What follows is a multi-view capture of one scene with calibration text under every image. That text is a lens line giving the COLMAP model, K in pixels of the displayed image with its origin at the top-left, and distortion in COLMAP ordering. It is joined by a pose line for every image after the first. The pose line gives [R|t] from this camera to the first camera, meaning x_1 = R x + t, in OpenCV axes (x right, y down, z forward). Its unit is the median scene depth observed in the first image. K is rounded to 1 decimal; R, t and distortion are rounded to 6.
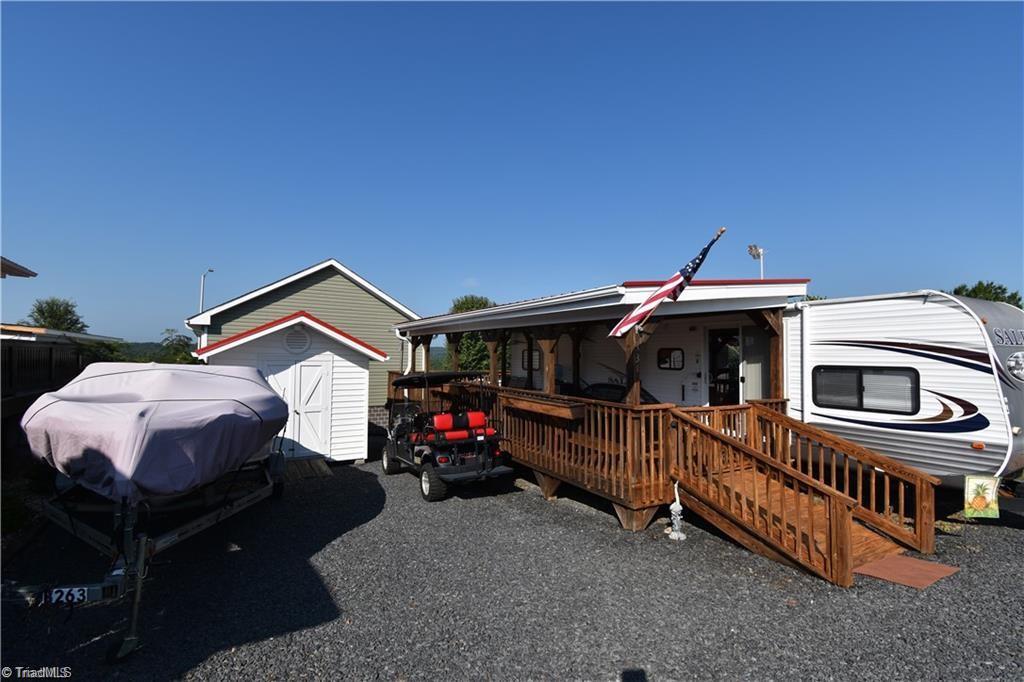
lens RADIAL K [[469.6, 0, 512.0], [0, 469.6, 341.0], [0, 0, 1]] dist [0.000489, -0.019980]
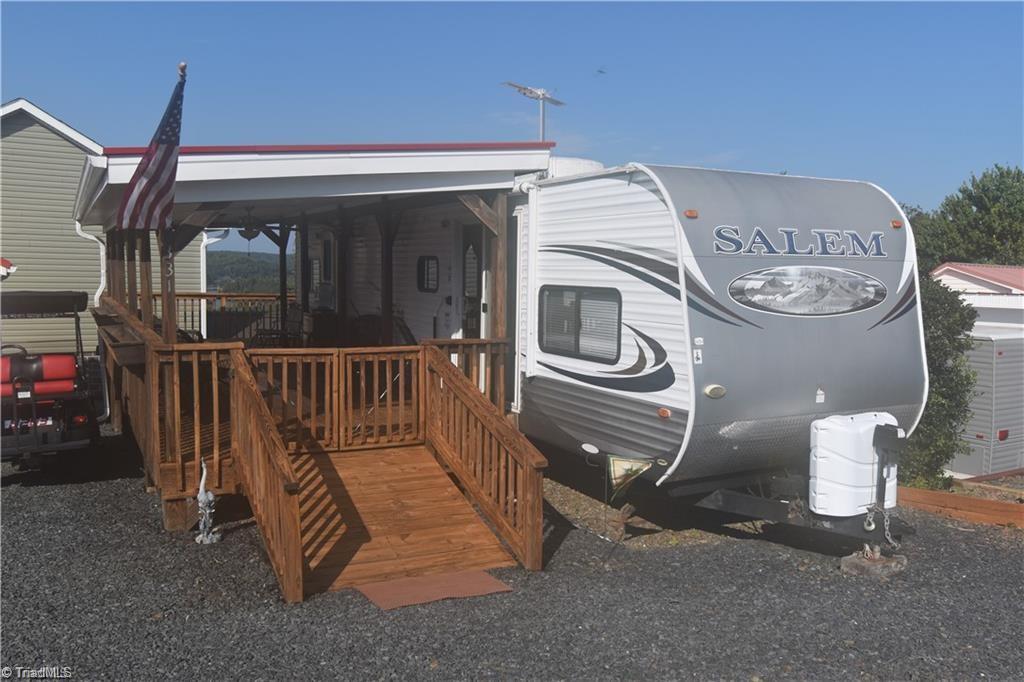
lens RADIAL K [[824.3, 0, 512.0], [0, 824.3, 341.0], [0, 0, 1]] dist [0.001769, 0.000143]
pose [[0.999838, 0.010041, -0.014945, 0.647227], [-0.008255, 0.993320, 0.115095, 0.000074], [0.016001, -0.114953, 0.993242, -0.098291]]
